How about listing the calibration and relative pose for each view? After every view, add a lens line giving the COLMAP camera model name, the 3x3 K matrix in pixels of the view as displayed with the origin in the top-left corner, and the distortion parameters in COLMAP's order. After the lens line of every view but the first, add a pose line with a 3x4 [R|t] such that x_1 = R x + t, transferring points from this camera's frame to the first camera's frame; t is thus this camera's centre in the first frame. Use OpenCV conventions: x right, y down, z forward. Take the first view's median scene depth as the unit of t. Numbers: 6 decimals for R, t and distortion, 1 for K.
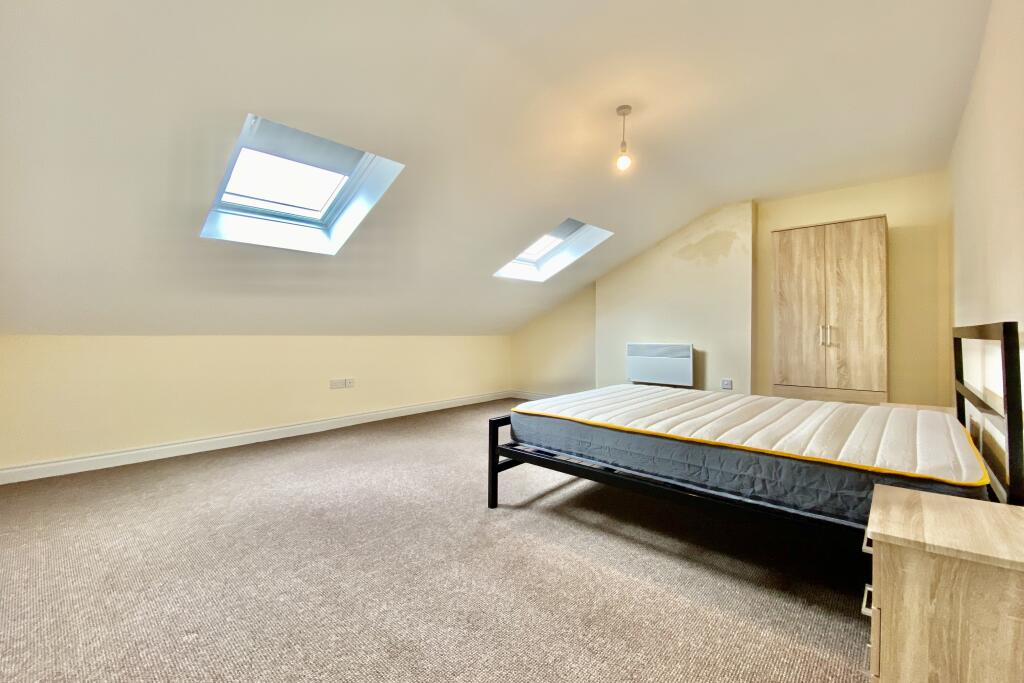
lens RADIAL K [[424.8, 0, 511.7], [0, 424.8, 335.7], [0, 0, 1]] dist [0.000158, -0.000100]
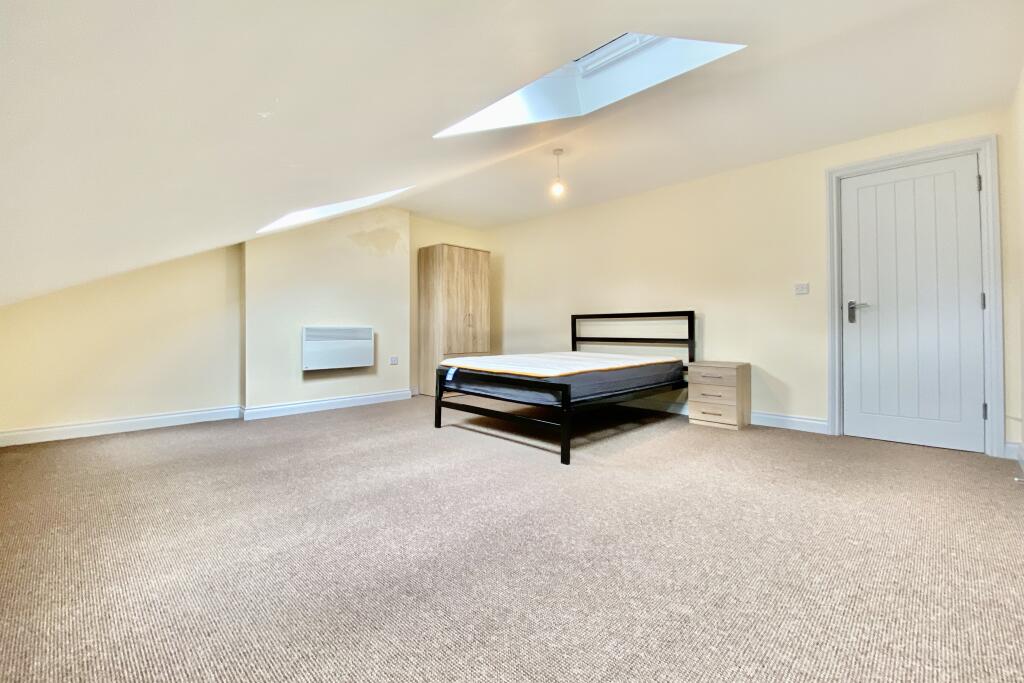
lens RADIAL K [[424.8, 0, 511.7], [0, 424.8, 335.7], [0, 0, 1]] dist [0.000158, -0.000100]
pose [[0.040869, -0.012296, 0.999089, -0.824126], [0.007847, 0.999897, 0.011985, 0.042289], [-0.999134, 0.007350, 0.040961, 0.790127]]
